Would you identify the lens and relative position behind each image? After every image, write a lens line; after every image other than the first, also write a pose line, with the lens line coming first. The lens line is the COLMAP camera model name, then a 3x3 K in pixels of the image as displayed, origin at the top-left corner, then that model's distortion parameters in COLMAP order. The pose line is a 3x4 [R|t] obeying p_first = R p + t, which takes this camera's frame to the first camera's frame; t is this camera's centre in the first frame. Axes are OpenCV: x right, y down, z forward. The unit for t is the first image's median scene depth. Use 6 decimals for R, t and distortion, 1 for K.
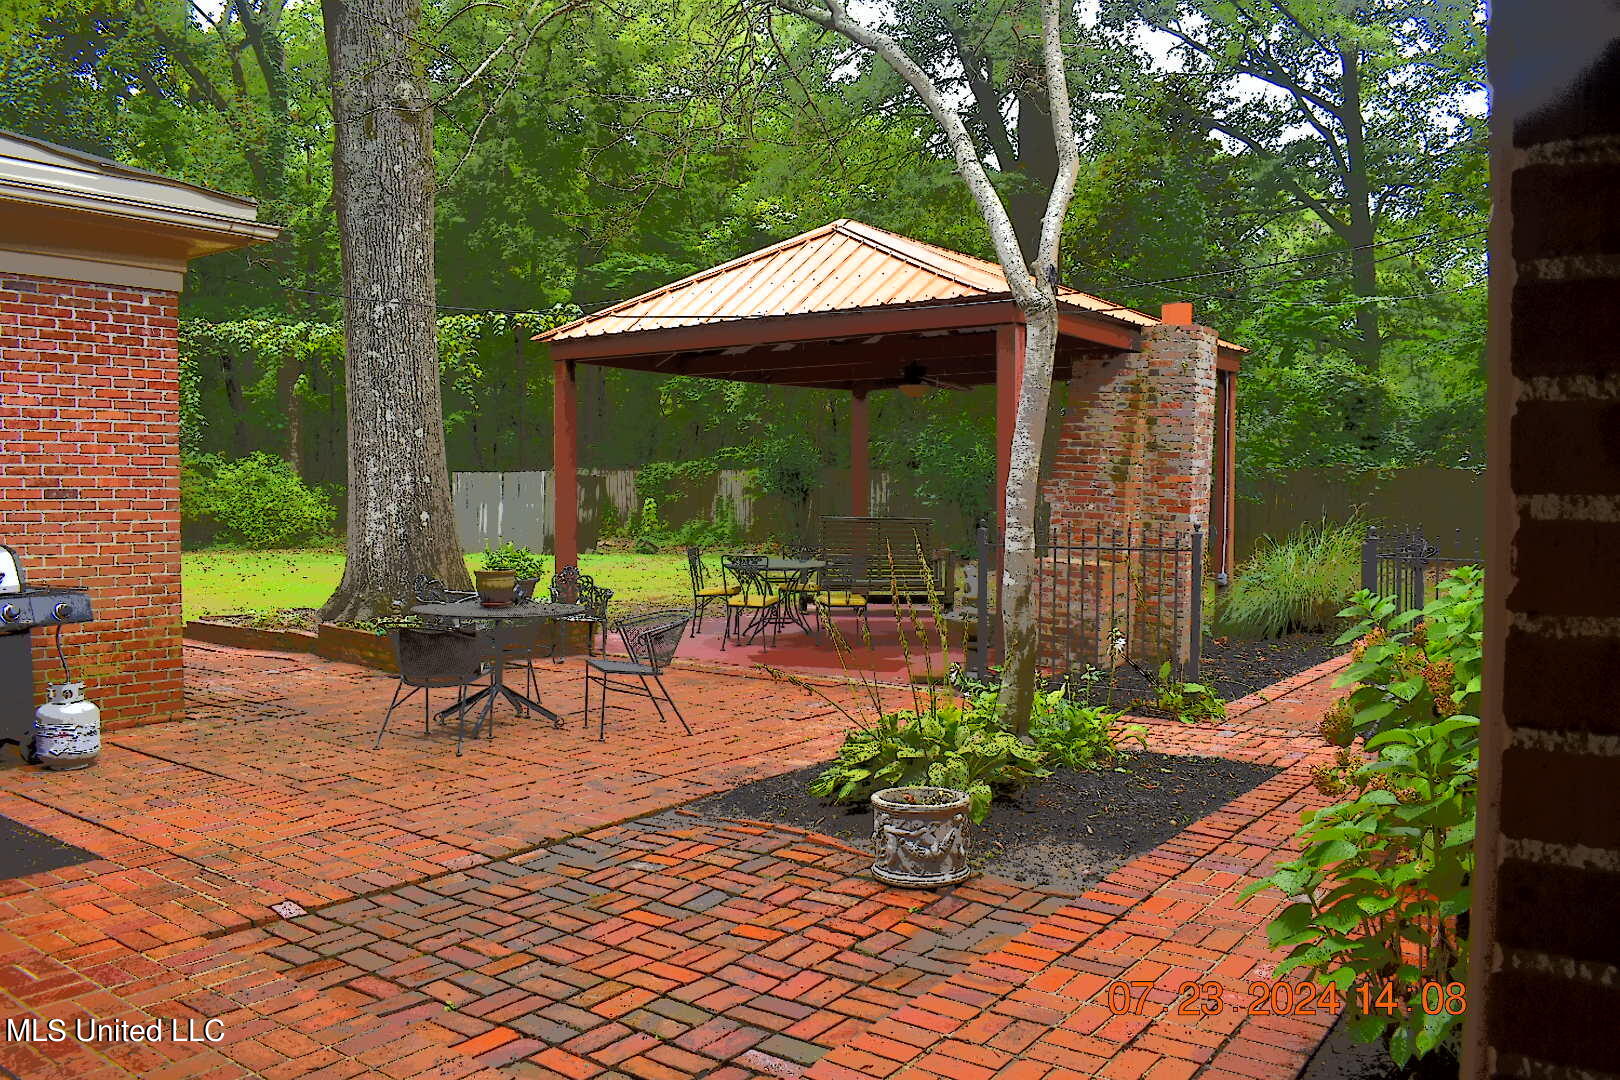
lens RADIAL K [[1261.2, 0, 810.0], [0, 1261.2, 540.0], [0, 0, 1]] dist [-0.090946, 0.005681]
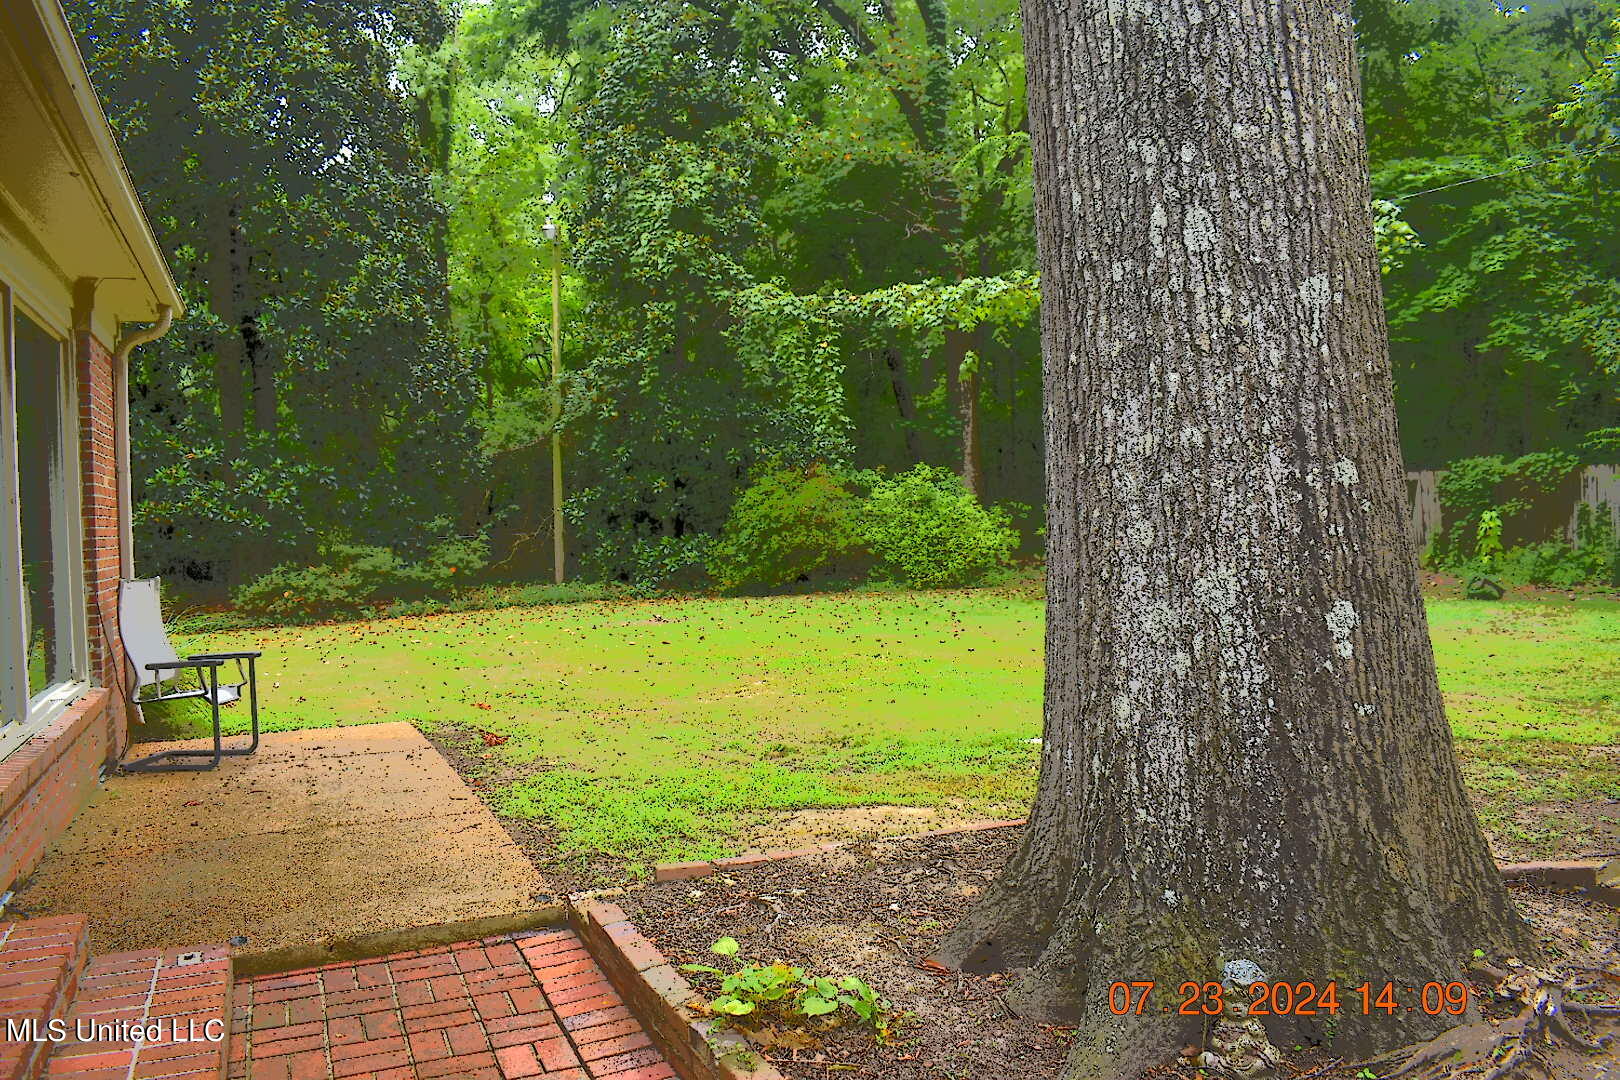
lens RADIAL K [[1261.2, 0, 810.0], [0, 1261.2, 540.0], [0, 0, 1]] dist [-0.090946, 0.005681]
pose [[0.862703, -0.013477, -0.505531, -0.106496], [0.007409, 0.999874, -0.014013, -0.012498], [0.505657, 0.008344, 0.862694, 0.283131]]
